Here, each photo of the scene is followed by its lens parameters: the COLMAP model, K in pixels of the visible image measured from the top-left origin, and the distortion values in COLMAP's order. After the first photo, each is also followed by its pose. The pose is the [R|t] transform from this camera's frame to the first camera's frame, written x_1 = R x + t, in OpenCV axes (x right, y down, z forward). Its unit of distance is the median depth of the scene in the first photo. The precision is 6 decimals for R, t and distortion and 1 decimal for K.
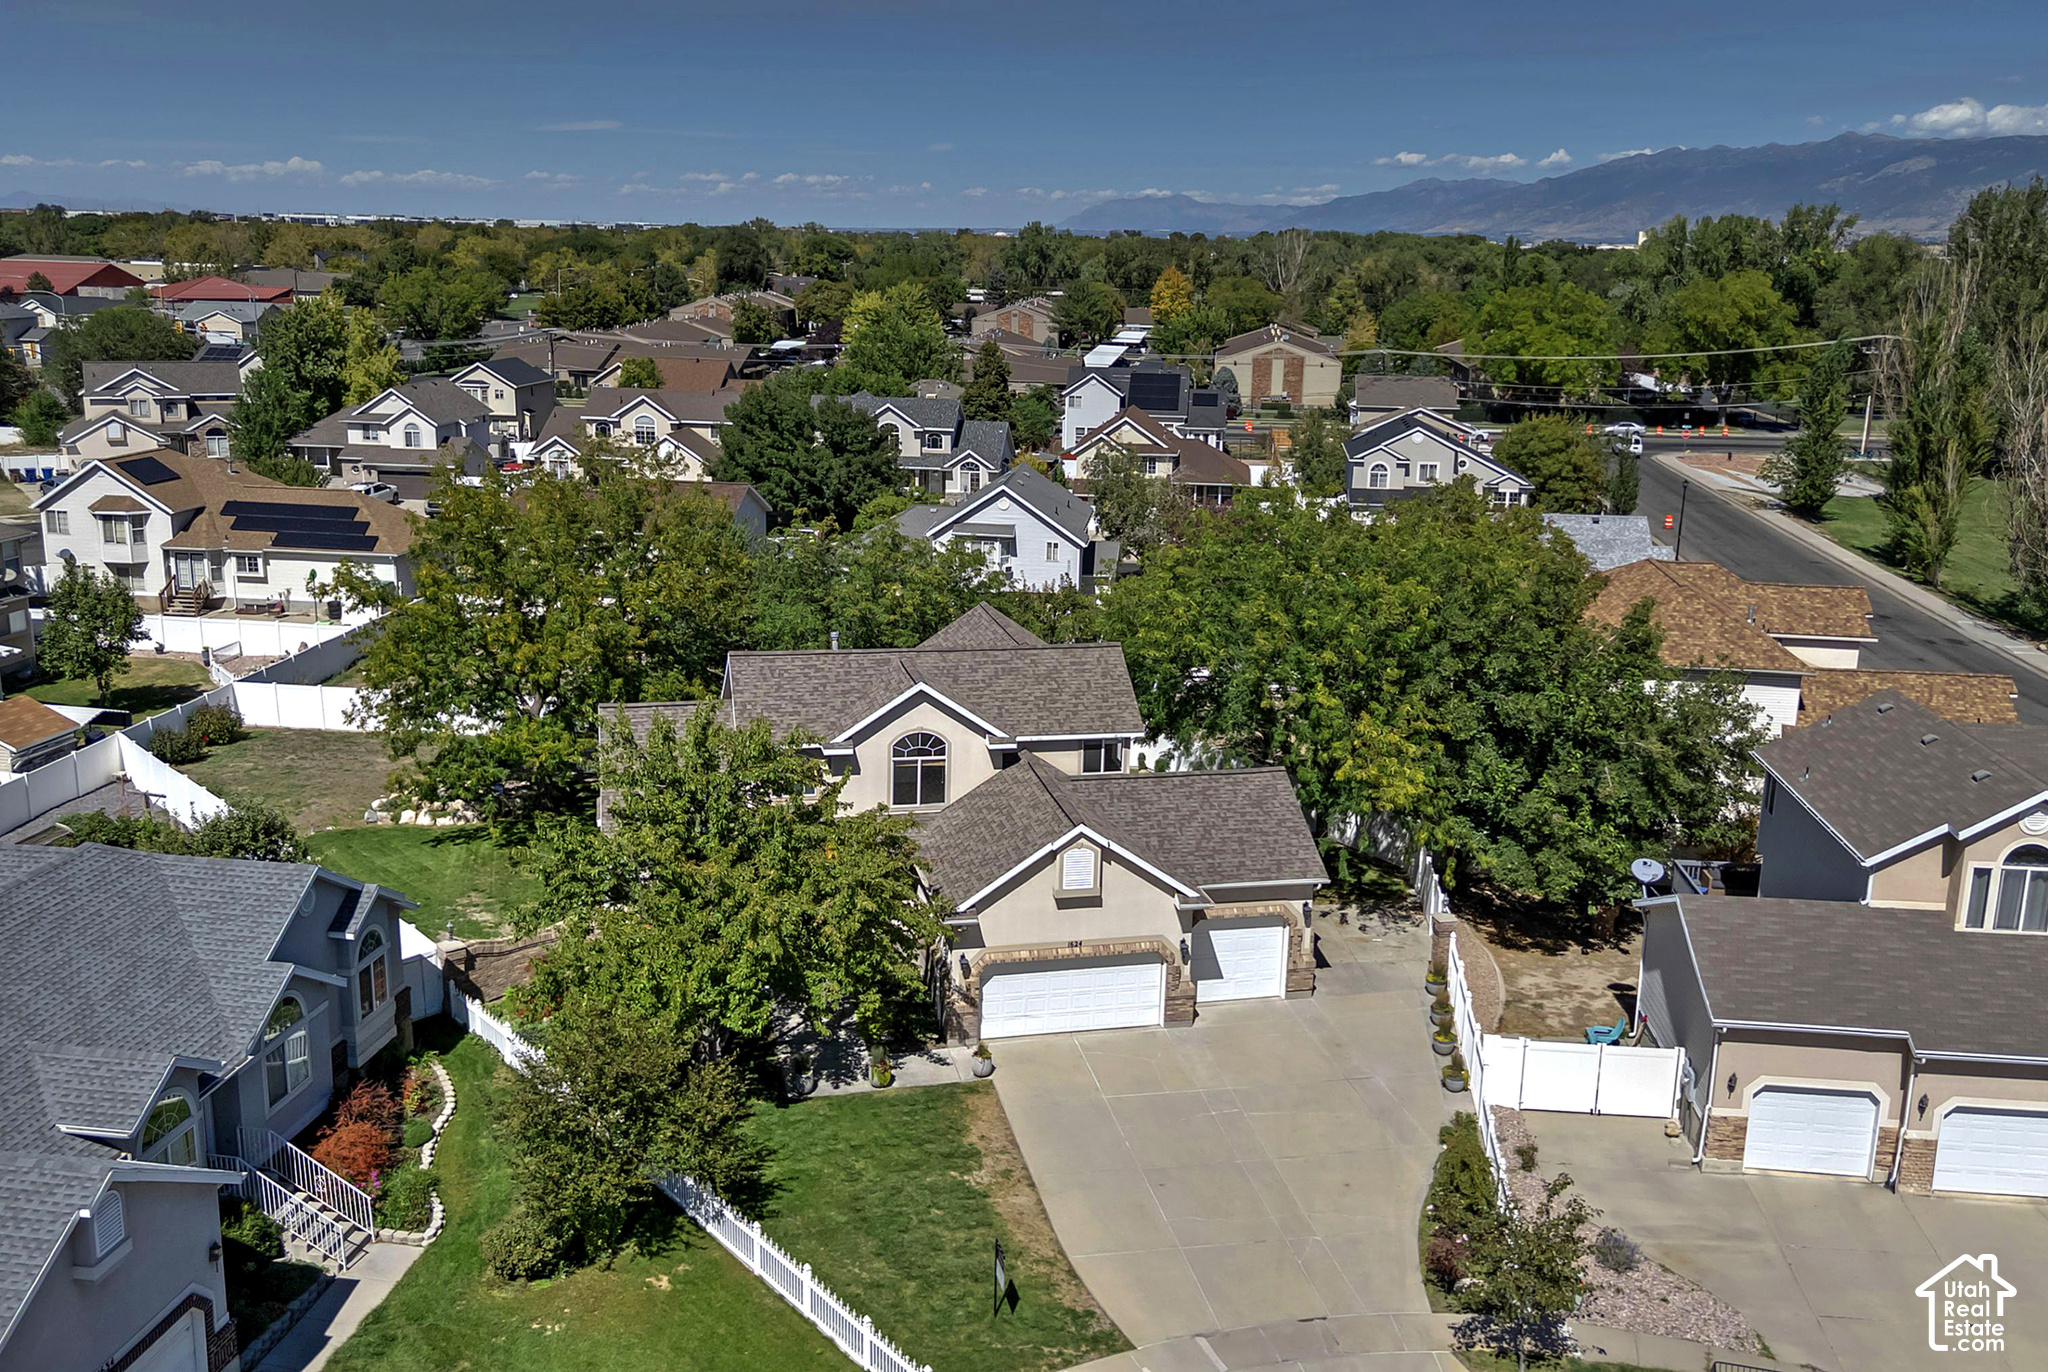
lens RADIAL K [[2405.6, 0, 1026.3], [0, 2405.6, 655.9], [0, 0, 1]] dist [0.144465, 0.003039]
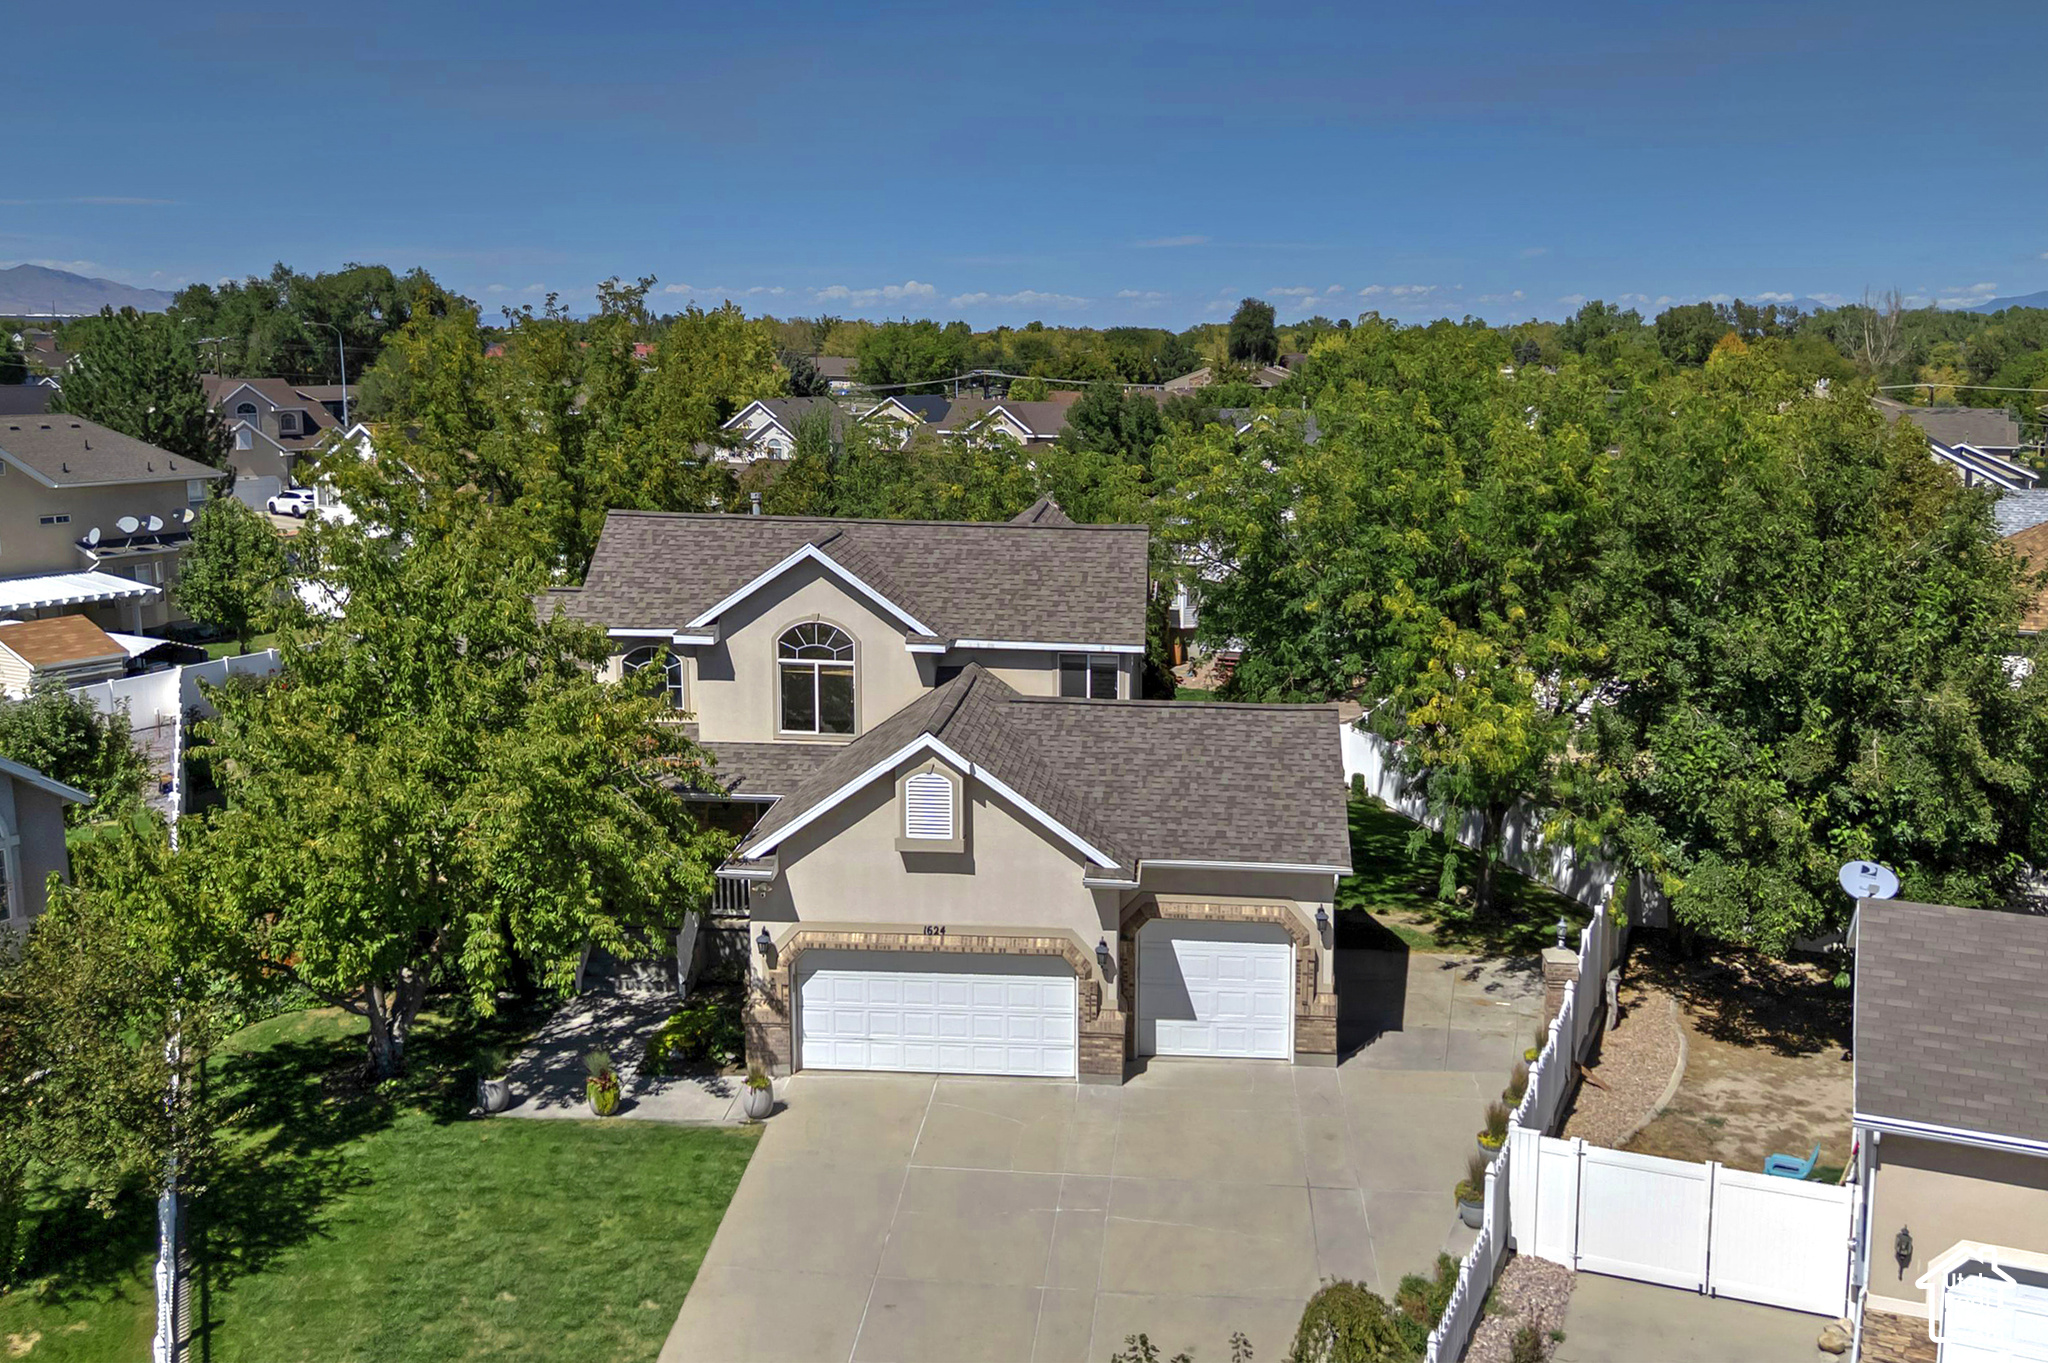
lens RADIAL K [[2405.6, 0, 1026.3], [0, 2405.6, 651.4], [0, 0, 1]] dist [0.144465, 0.003039]
pose [[0.958067, 0.057521, -0.280710, 0.211569], [-0.079958, 0.994398, -0.069134, 0.084764], [0.275161, 0.088680, 0.957299, 0.370730]]
